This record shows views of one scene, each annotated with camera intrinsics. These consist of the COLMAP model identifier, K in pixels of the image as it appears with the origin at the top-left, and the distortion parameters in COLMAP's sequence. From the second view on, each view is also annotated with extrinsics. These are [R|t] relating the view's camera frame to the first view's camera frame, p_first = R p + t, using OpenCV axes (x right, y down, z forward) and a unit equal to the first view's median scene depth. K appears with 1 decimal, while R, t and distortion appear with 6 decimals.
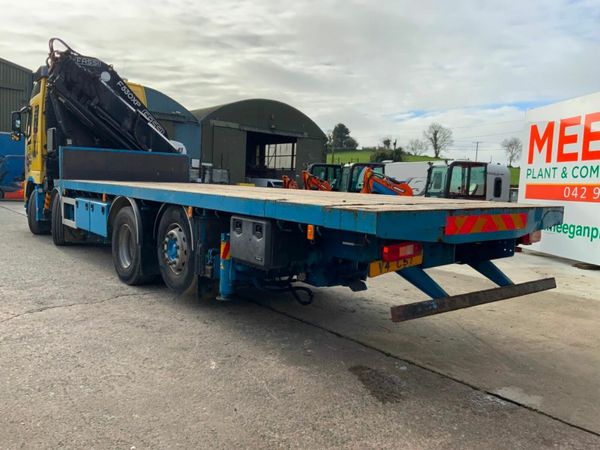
lens RADIAL K [[498.5, 0, 303.3], [0, 498.5, 220.7], [0, 0, 1]] dist [0.062387, -0.112821]
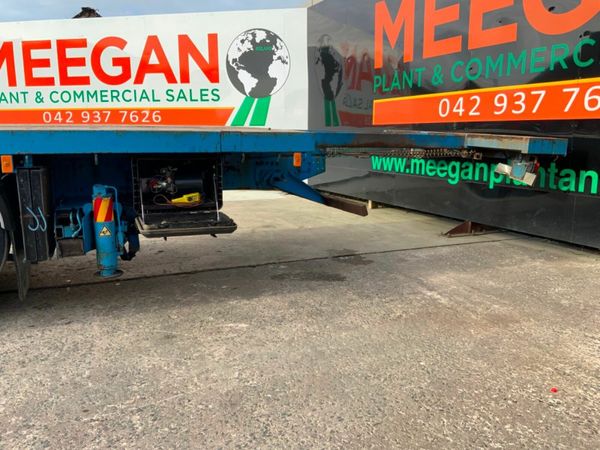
lens RADIAL K [[498.5, 0, 297.4], [0, 498.5, 226.7], [0, 0, 1]] dist [0.062387, -0.112821]
pose [[0.287292, -0.233911, 0.928843, -0.336529], [0.083029, 0.972155, 0.219138, -0.023460], [-0.954238, 0.014164, 0.298714, 0.230738]]
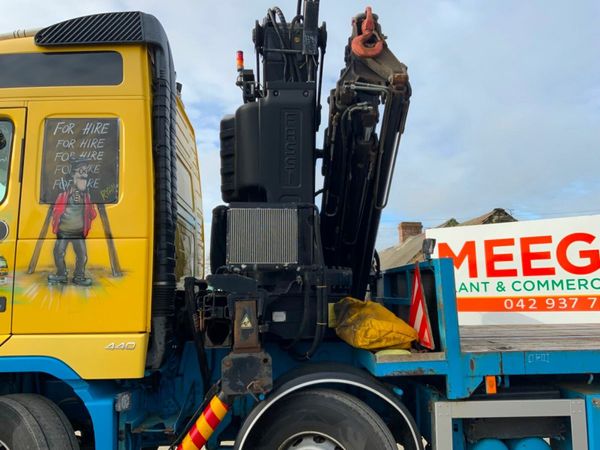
lens RADIAL K [[498.5, 0, 301.7], [0, 498.5, 226.5], [0, 0, 1]] dist [0.062387, -0.112821]
pose [[0.591581, 0.066260, 0.803518, -0.698787], [0.098186, 0.983278, -0.153372, -0.104874], [-0.800245, 0.169626, 0.575183, 0.724938]]
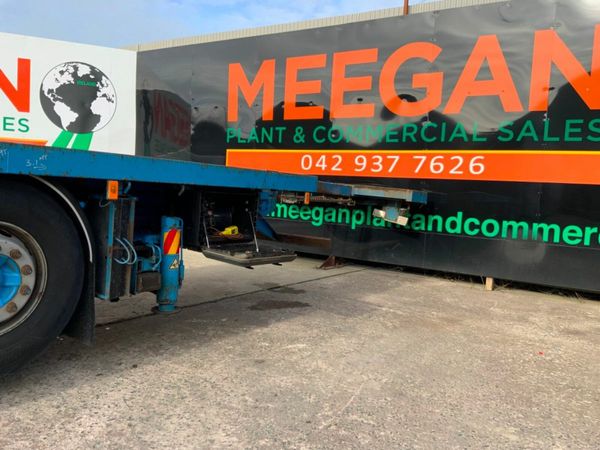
lens RADIAL K [[498.5, 0, 297.7], [0, 498.5, 225.7], [0, 0, 1]] dist [0.062387, -0.112821]
pose [[-0.265122, -0.141170, 0.953825, -0.388021], [-0.005565, 0.989432, 0.144893, -0.029416], [-0.964199, 0.033106, -0.263105, 0.453099]]
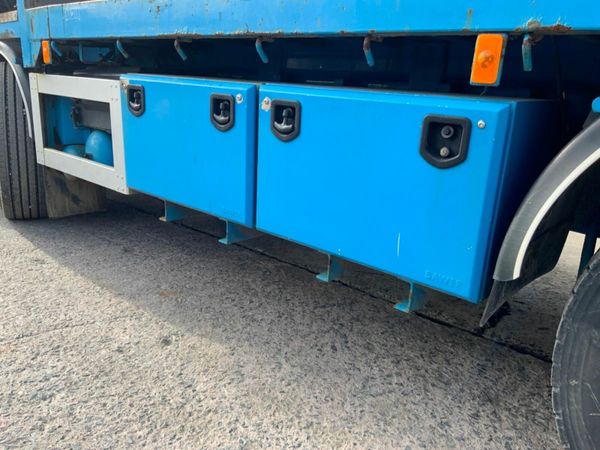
lens RADIAL K [[498.5, 0, 301.1], [0, 498.5, 223.8], [0, 0, 1]] dist [0.062387, -0.112821]
pose [[0.983067, -0.045691, 0.177457, -0.322933], [0.005789, 0.975675, 0.219145, -0.021647], [-0.183153, -0.214407, 0.959419, 0.570055]]
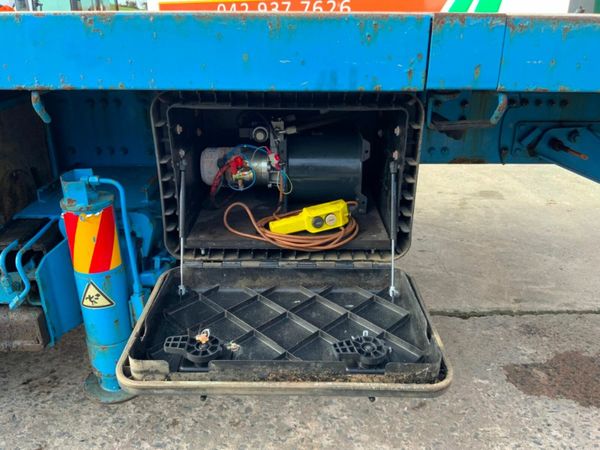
lens RADIAL K [[498.5, 0, 293.8], [0, 498.5, 230.1], [0, 0, 1]] dist [0.062387, -0.112821]
pose [[0.629777, -0.341594, 0.697635, -0.122687], [0.093245, 0.924867, 0.368682, -0.016250], [-0.771159, -0.167136, 0.614311, 0.333614]]
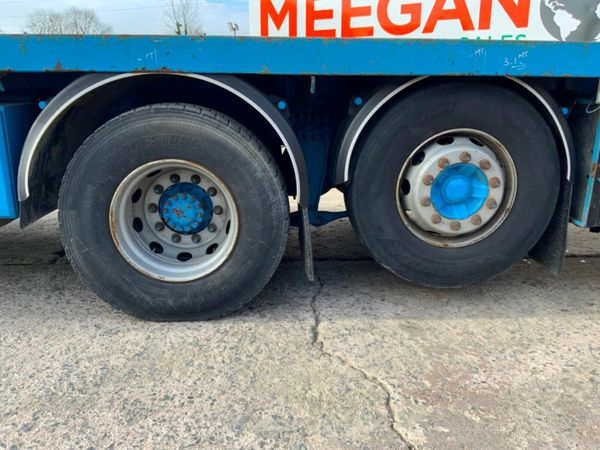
lens RADIAL K [[498.5, 0, 302.8], [0, 498.5, 226.7], [0, 0, 1]] dist [0.062387, -0.112821]
pose [[0.584022, -0.254118, 0.770936, -0.355571], [0.084441, 0.963602, 0.253657, -0.018045], [-0.807334, -0.083043, 0.584222, 0.451918]]
